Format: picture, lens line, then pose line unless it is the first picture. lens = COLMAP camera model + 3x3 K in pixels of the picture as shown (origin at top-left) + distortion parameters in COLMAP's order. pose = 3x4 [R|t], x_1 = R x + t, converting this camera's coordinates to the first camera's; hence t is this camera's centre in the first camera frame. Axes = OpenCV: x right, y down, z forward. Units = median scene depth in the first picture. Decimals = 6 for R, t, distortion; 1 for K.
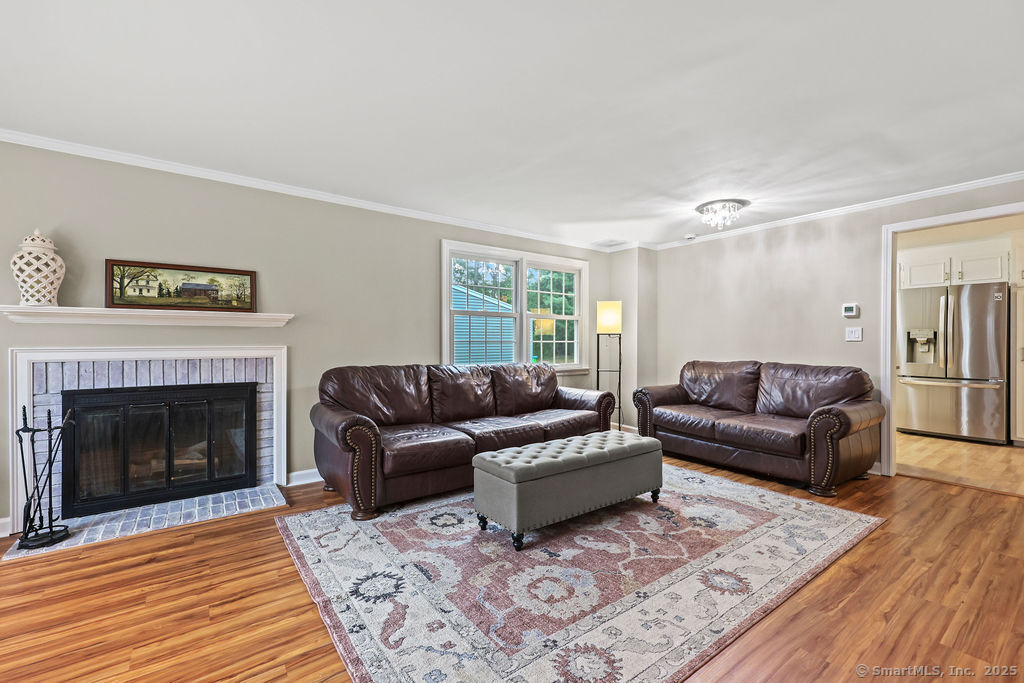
lens RADIAL K [[436.8, 0, 516.4], [0, 436.8, 344.6], [0, 0, 1]] dist [-0.000307, -0.000132]
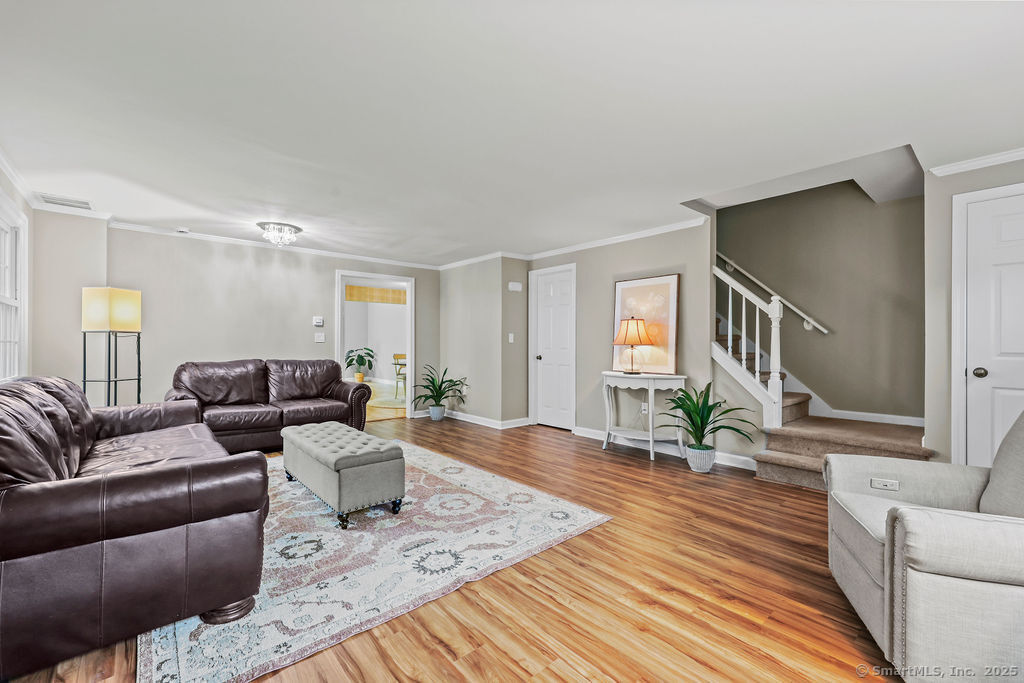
lens RADIAL K [[436.8, 0, 516.4], [0, 436.8, 344.6], [0, 0, 1]] dist [-0.000307, -0.000132]
pose [[-0.079883, -0.001312, 0.996803, -1.041848], [0.005012, 0.999986, 0.001717, -0.000241], [-0.996792, 0.005133, -0.079875, 0.642893]]
